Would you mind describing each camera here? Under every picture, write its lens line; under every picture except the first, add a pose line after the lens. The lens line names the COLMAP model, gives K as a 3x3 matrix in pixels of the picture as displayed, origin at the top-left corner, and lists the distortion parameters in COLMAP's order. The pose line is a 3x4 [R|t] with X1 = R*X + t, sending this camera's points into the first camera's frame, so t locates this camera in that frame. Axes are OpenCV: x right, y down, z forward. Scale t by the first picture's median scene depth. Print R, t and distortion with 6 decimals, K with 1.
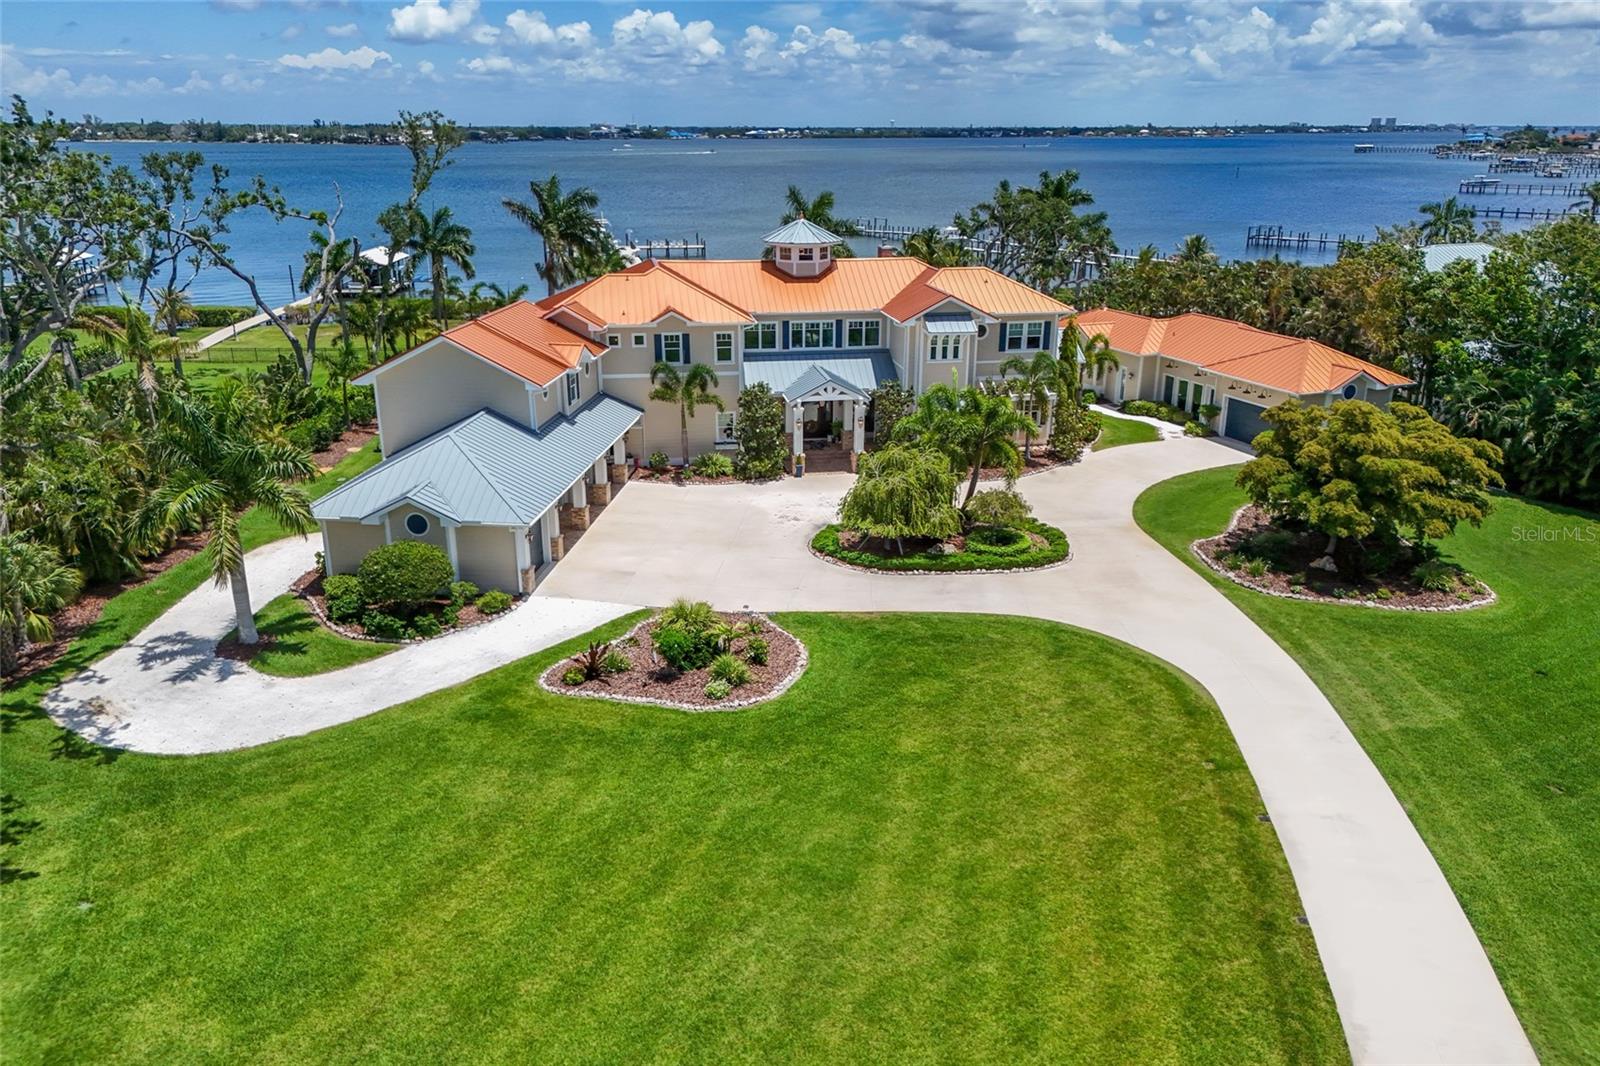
lens RADIAL K [[1208.7, 0, 800.0], [0, 1208.7, 533.0], [0, 0, 1]] dist [0.072650, -0.098863]
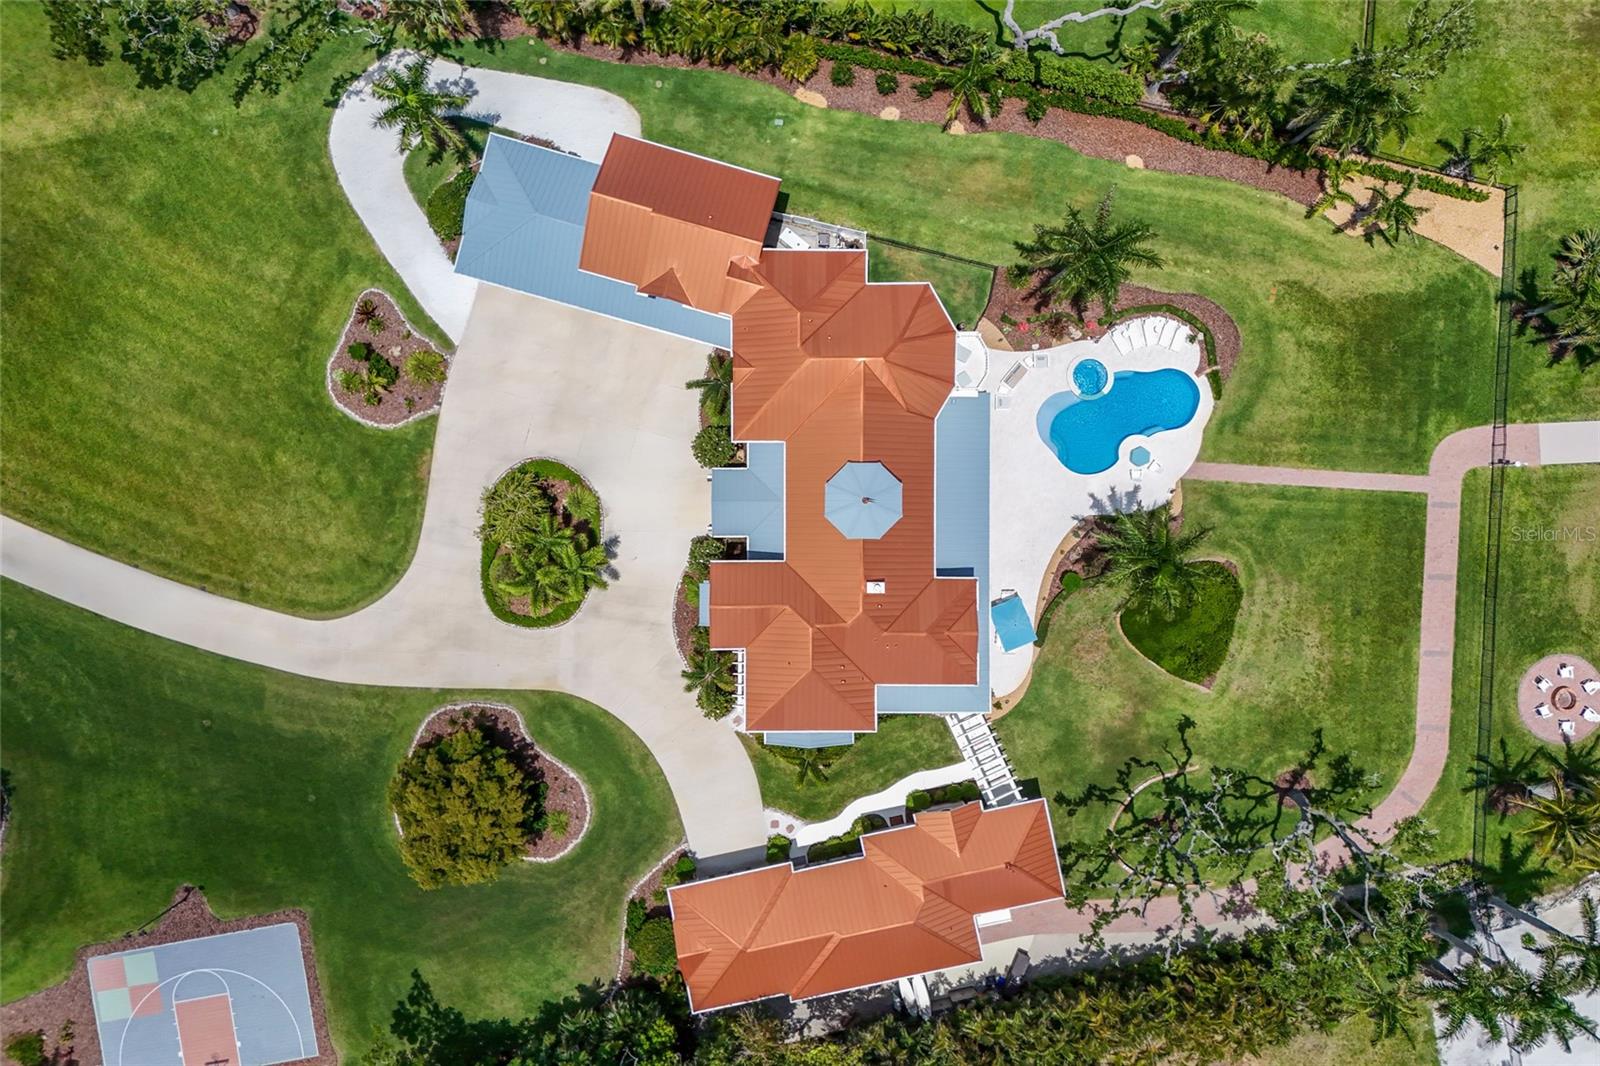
lens RADIAL K [[1208.7, 0, 800.0], [0, 1208.7, 533.0], [0, 0, 1]] dist [0.072650, -0.098863]
pose [[-0.160057, 0.986900, -0.020243, 0.086491], [-0.329754, -0.034128, 0.943450, -1.604697], [0.930400, 0.157681, 0.330896, 0.846665]]
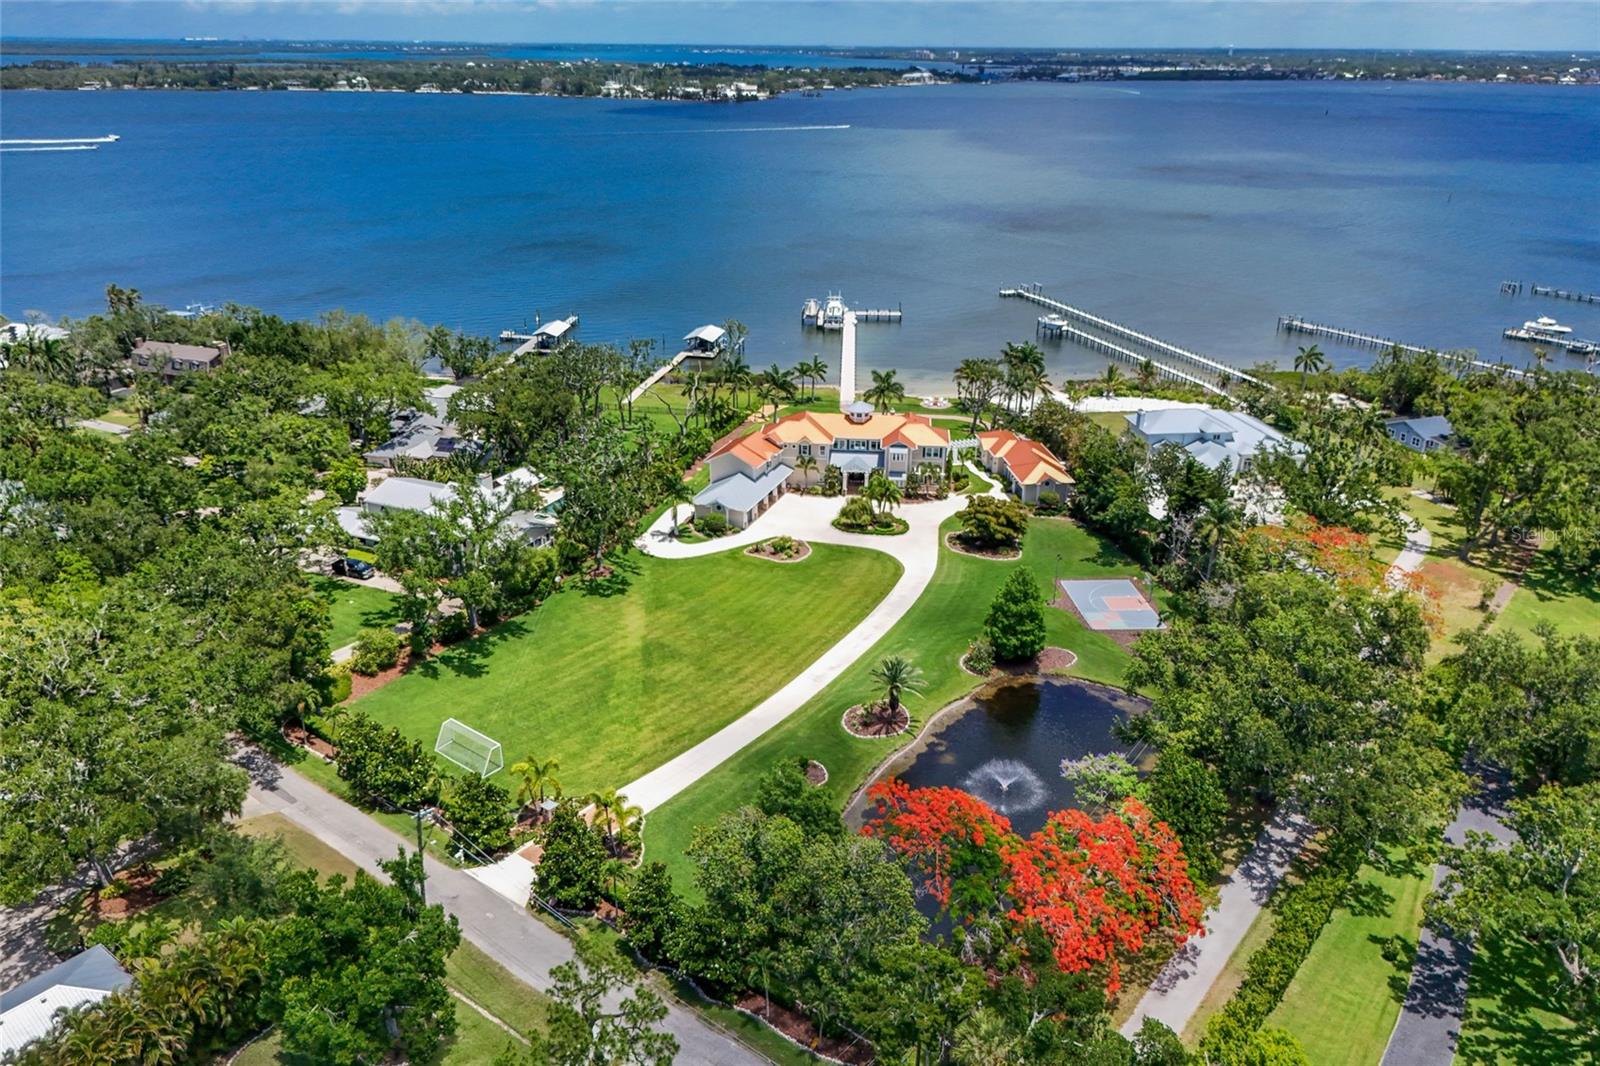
lens RADIAL K [[1204.8, 0, 800.0], [0, 1204.8, 533.0], [0, 0, 1]] dist [0.100110, -0.154038]
pose [[0.969269, 0.101169, -0.224237, 0.699779], [-0.087776, 0.993752, 0.068935, -0.188829], [0.229810, -0.047134, 0.972094, -2.326439]]
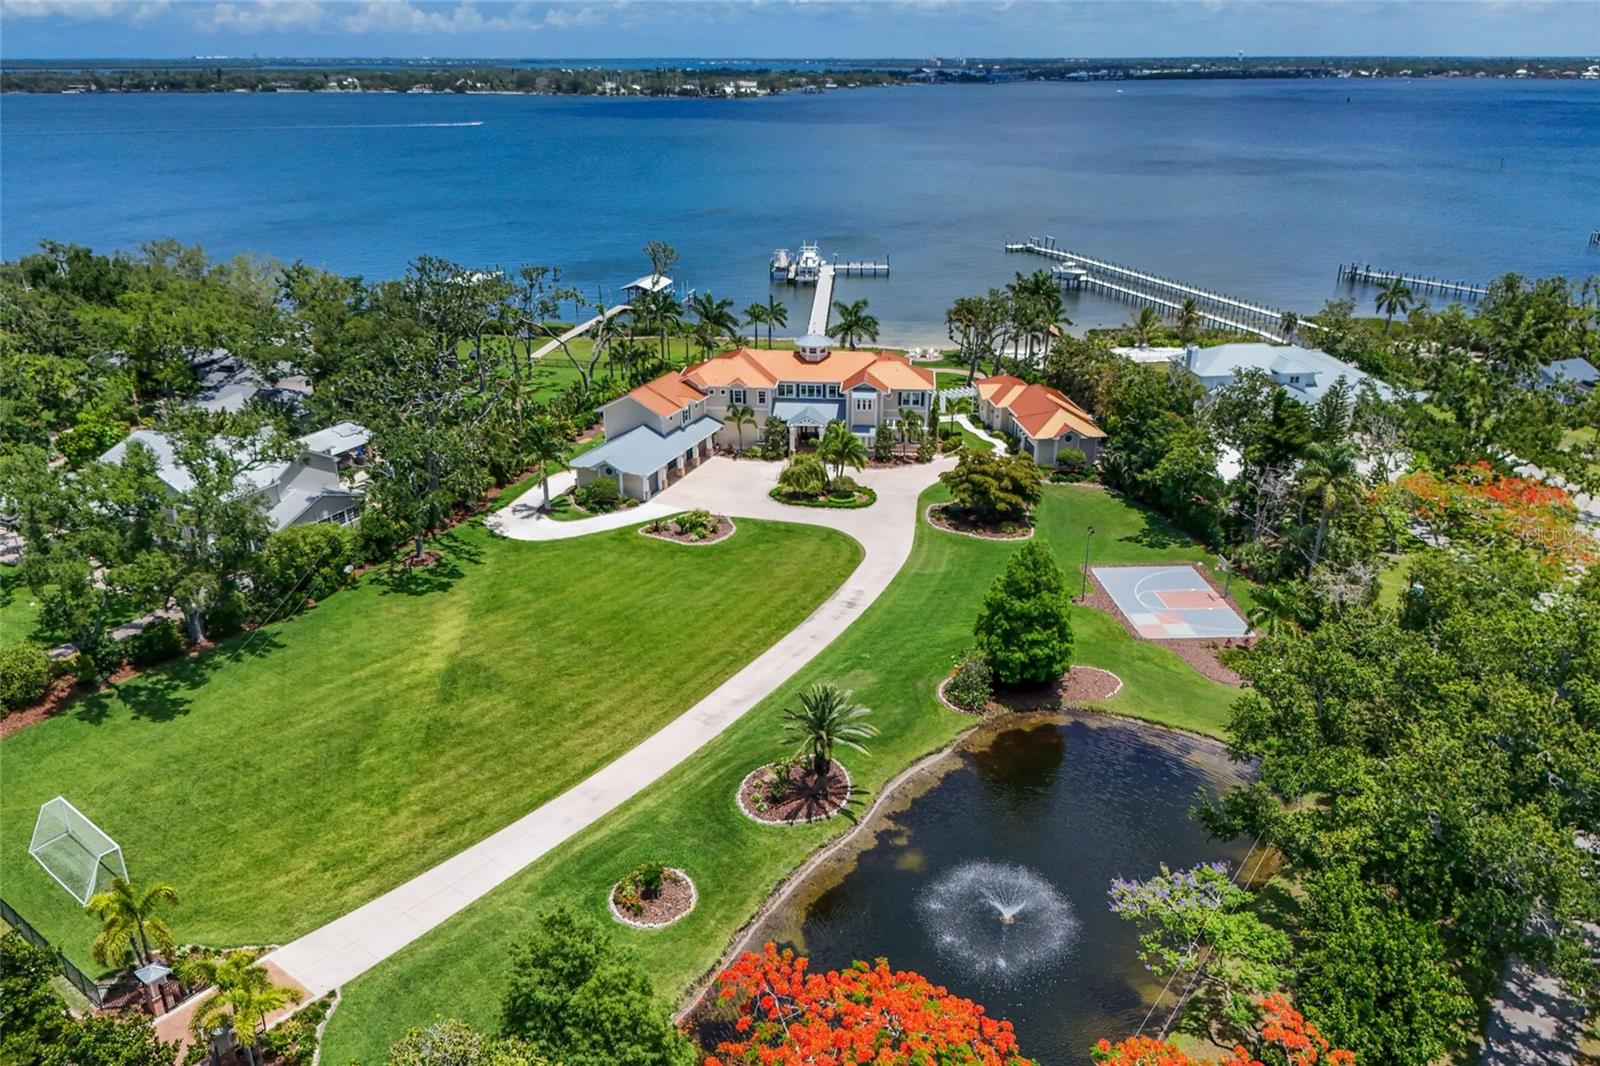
lens RADIAL K [[1208.7, 0, 800.0], [0, 1208.7, 533.0], [0, 0, 1]] dist [0.072650, -0.098863]
pose [[0.967778, 0.092711, -0.234116, 0.662097], [-0.080922, 0.994943, 0.059490, -0.058611], [0.238447, -0.038628, 0.970387, -1.351552]]
